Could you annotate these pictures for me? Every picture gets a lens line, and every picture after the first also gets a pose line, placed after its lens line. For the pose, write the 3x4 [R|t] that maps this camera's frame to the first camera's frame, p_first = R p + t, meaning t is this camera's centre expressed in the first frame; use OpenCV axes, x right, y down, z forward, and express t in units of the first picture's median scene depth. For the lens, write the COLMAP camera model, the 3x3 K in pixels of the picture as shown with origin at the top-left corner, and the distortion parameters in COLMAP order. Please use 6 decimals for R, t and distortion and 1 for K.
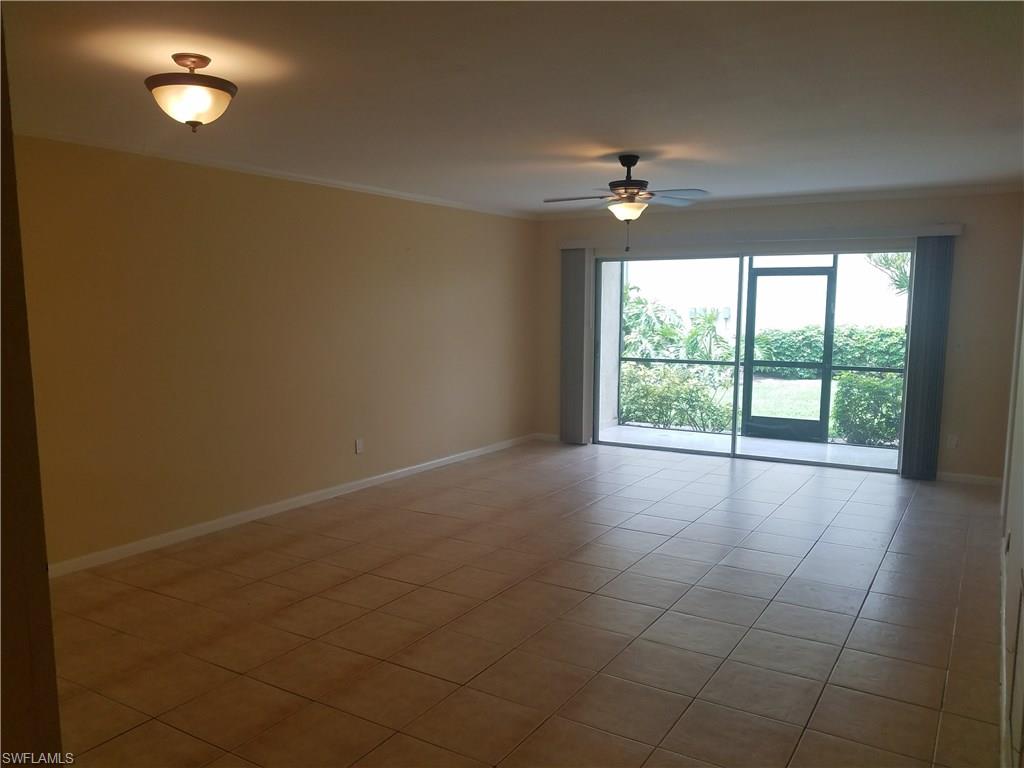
lens RADIAL K [[808.1, 0, 491.5], [0, 808.1, 408.5], [0, 0, 1]] dist [-0.005971, -0.015746]
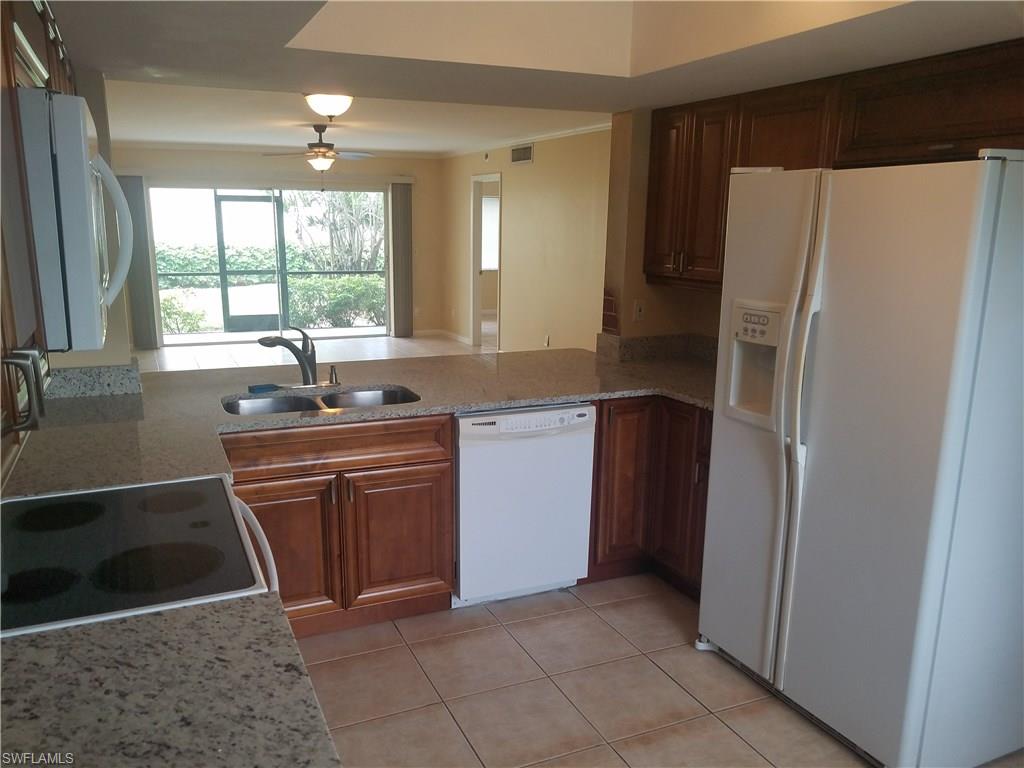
lens RADIAL K [[808.1, 0, 470.4], [0, 808.1, 447.2], [0, 0, 1]] dist [-0.005971, -0.015746]
pose [[0.584668, -0.214058, 0.782523, -0.507820], [0.094690, 0.975976, 0.196227, -0.002320], [-0.805728, -0.040630, 0.590891, -0.057969]]
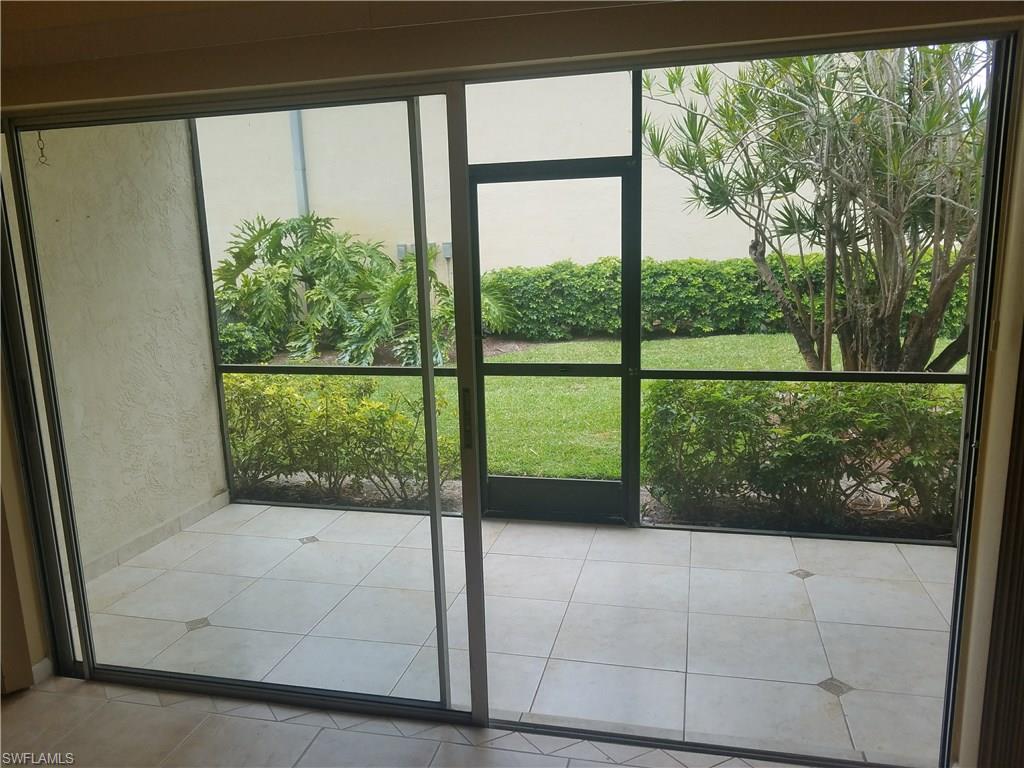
lens RADIAL K [[808.1, 0, 479.4], [0, 808.1, 404.6], [0, 0, 1]] dist [-0.005971, -0.015746]
pose [[0.953949, -0.095520, 0.284353, 0.189607], [0.073850, 0.993554, 0.086003, -0.079106], [-0.290735, -0.061043, 0.954854, 0.559603]]
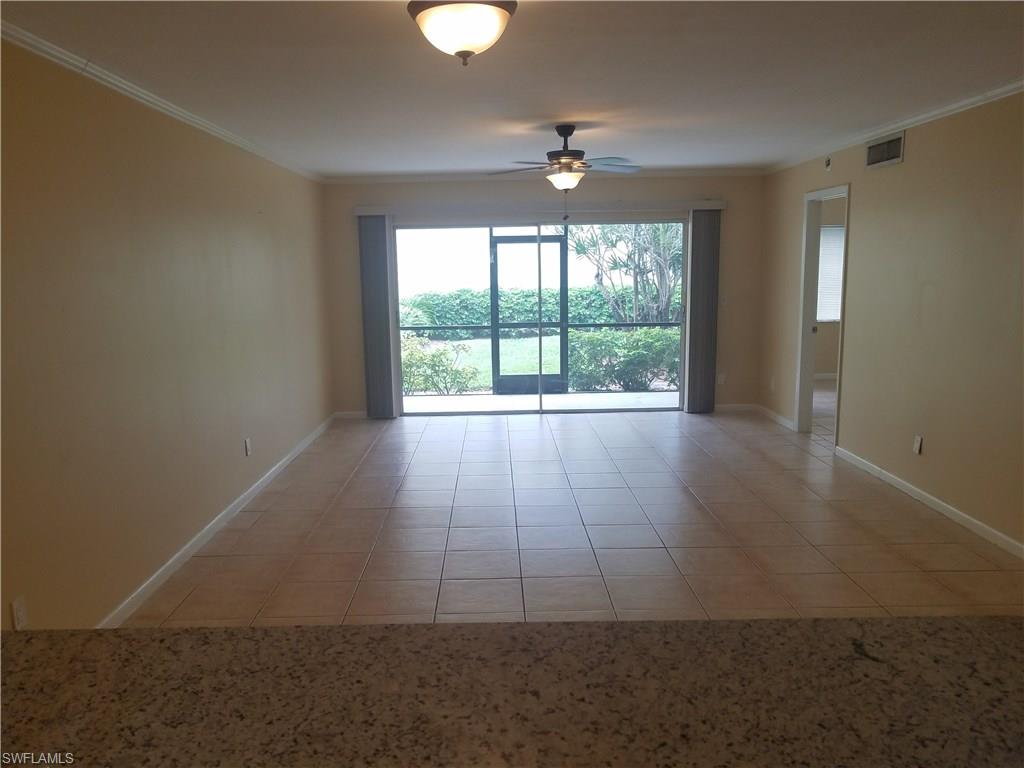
lens RADIAL K [[808.1, 0, 501.1], [0, 808.1, 411.4], [0, 0, 1]] dist [-0.005971, -0.015746]
pose [[0.842227, -0.110025, 0.527776, -0.257761], [0.087153, 0.993864, 0.068111, -0.016645], [-0.532031, -0.011368, 0.846648, 0.095315]]
